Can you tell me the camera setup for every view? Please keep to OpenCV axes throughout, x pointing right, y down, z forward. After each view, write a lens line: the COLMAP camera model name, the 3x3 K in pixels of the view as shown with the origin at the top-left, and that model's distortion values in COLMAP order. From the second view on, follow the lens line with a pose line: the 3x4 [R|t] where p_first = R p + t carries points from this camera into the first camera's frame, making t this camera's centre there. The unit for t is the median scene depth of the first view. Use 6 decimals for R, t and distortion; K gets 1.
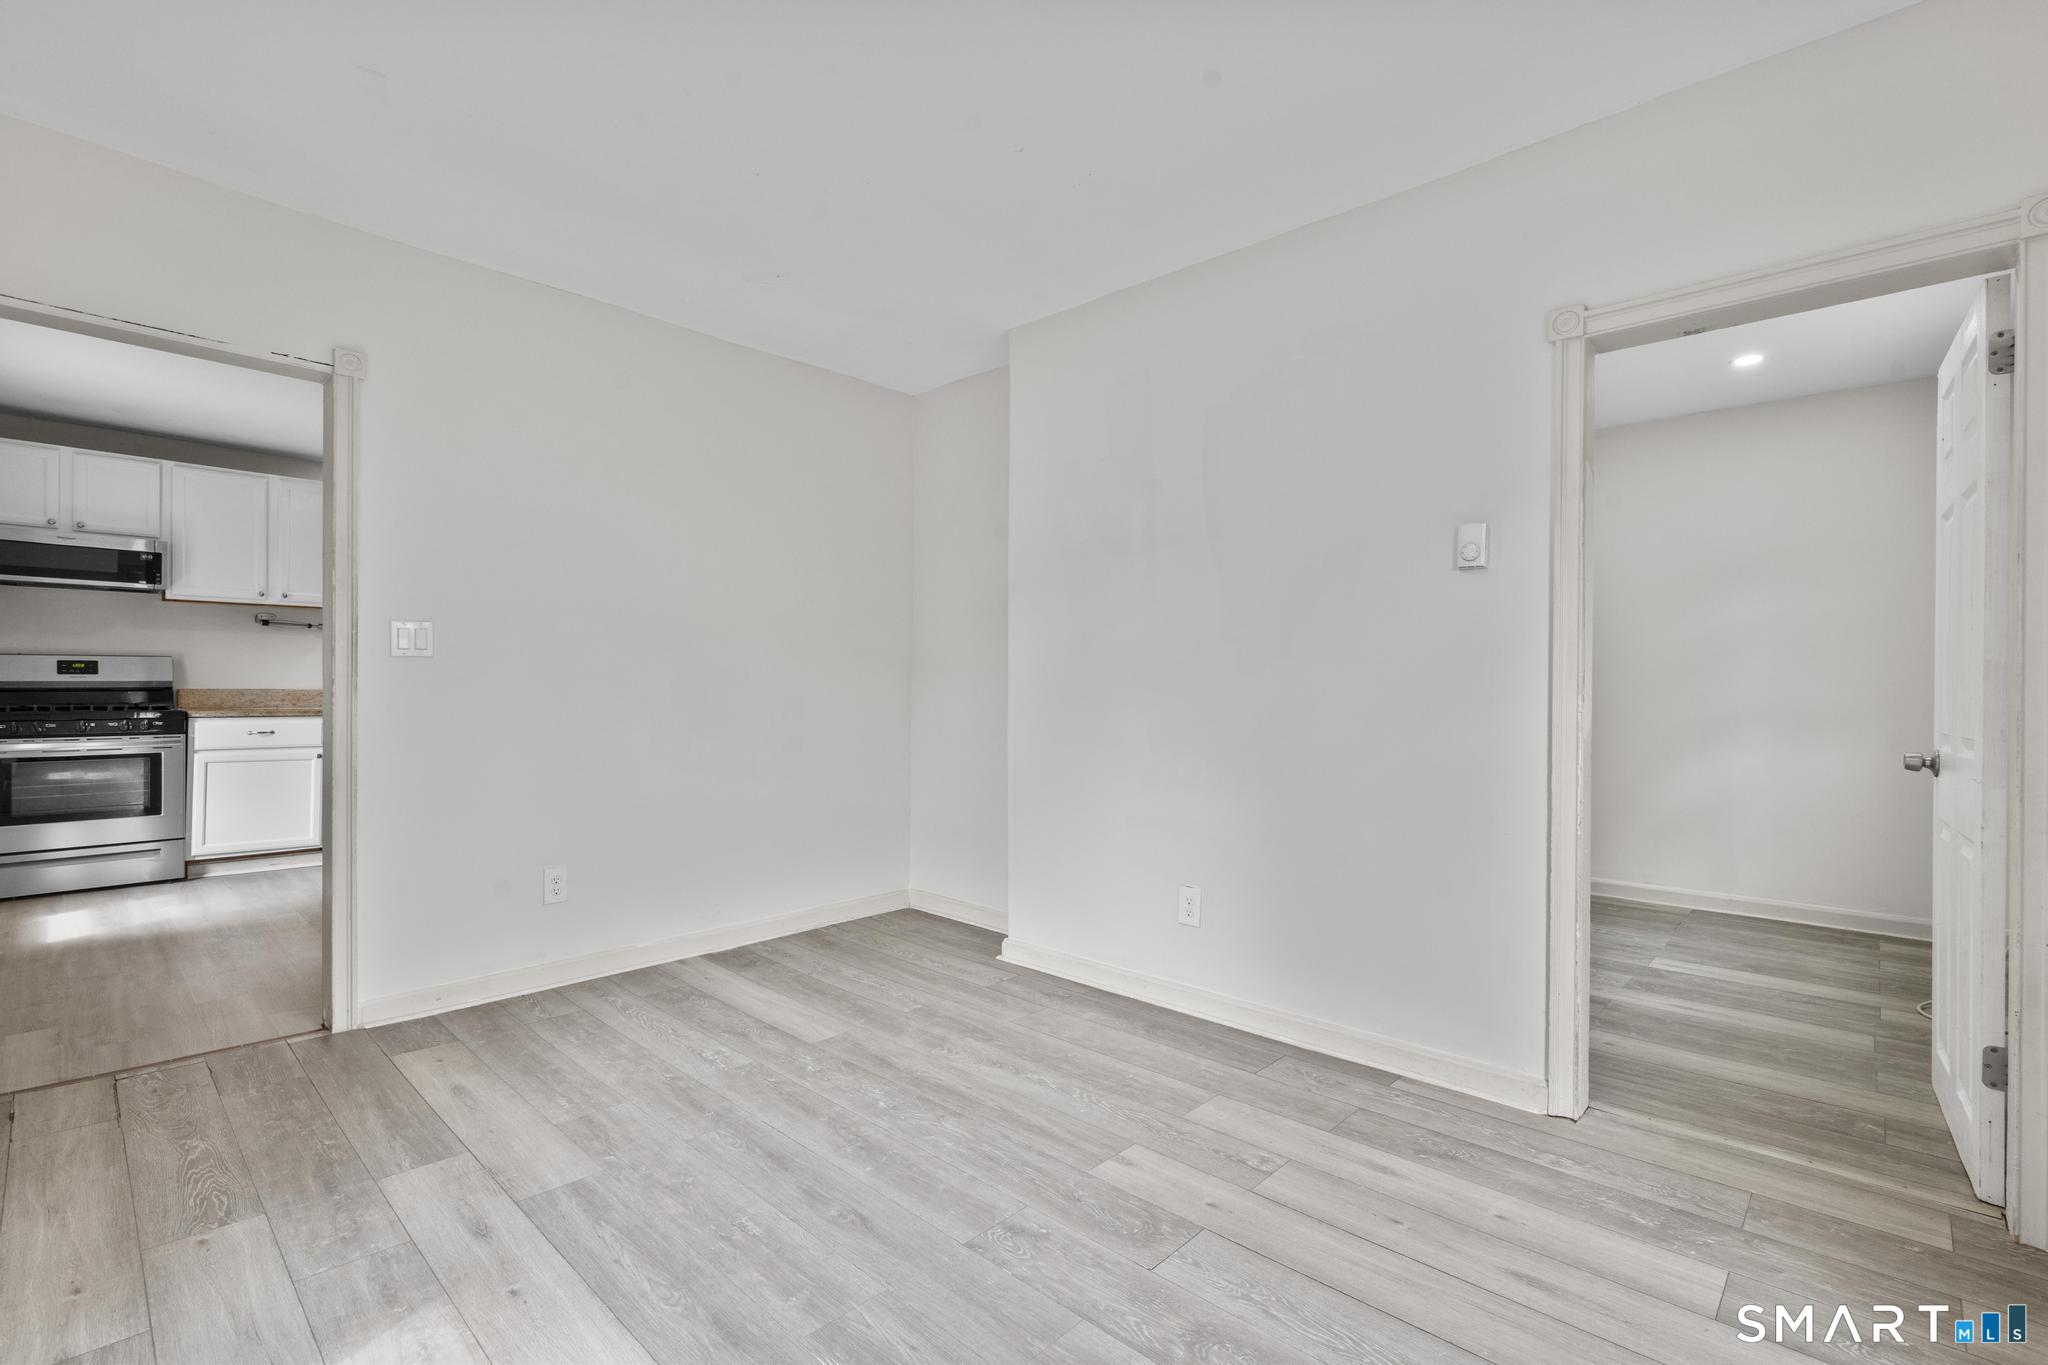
lens RADIAL K [[919.8, 0, 1024.0], [0, 919.8, 682.5], [0, 0, 1]] dist [-0.001671, 0.000092]
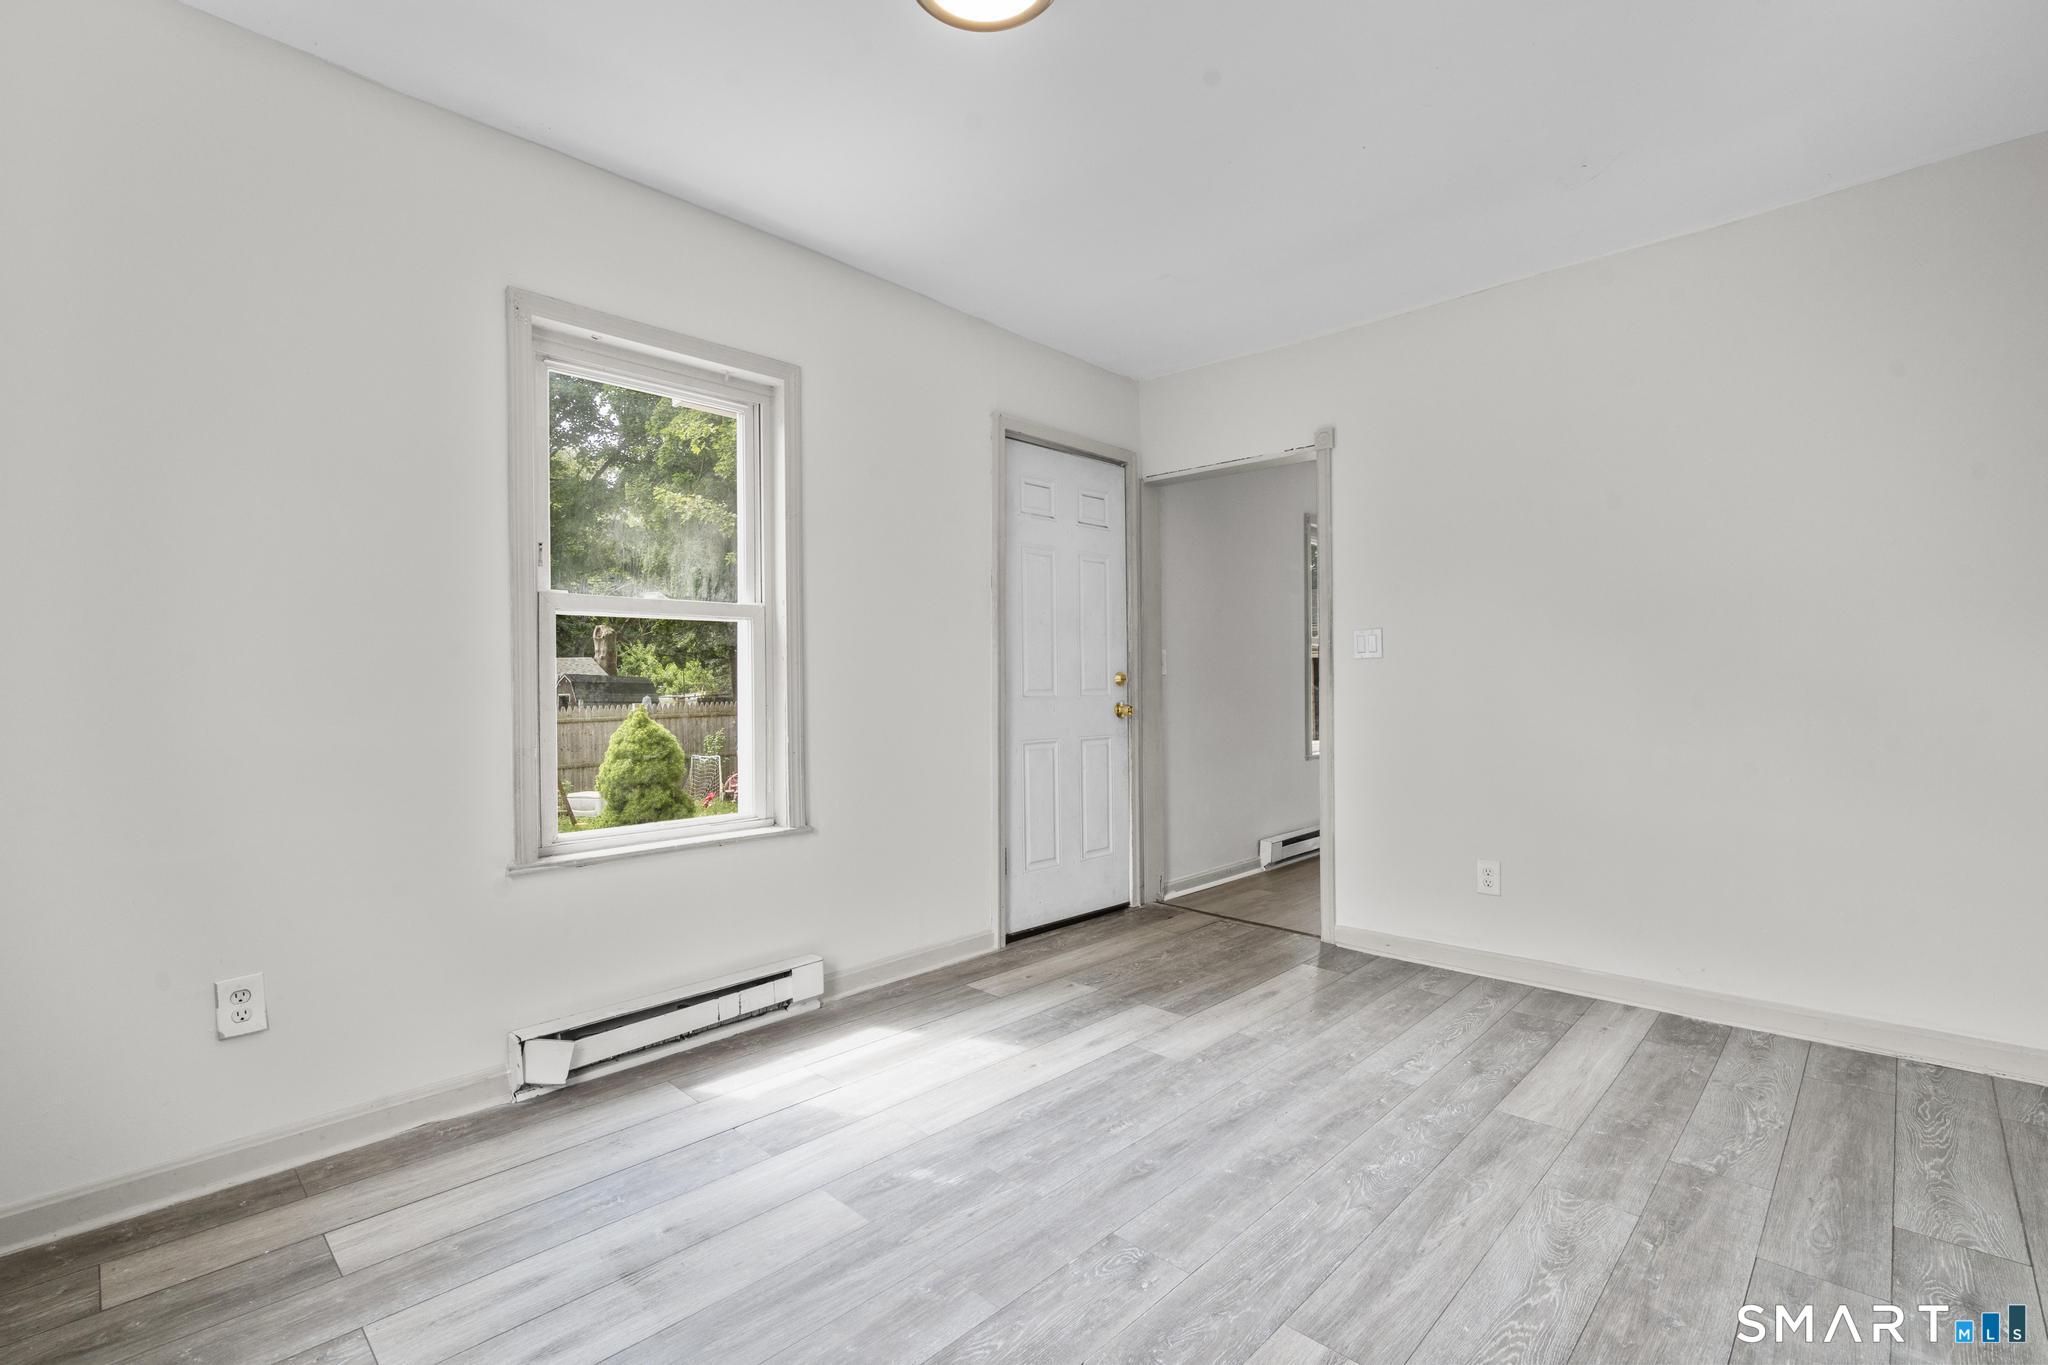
lens RADIAL K [[926.9, 0, 1032.0], [0, 926.9, 693.4], [0, 0, 1]] dist [-0.002565, 0.000572]
pose [[-0.007373, 0.004471, -0.999963, 0.680510], [0.010521, 0.999935, 0.004393, 0.009929], [0.999917, -0.010488, -0.007420, 0.665203]]
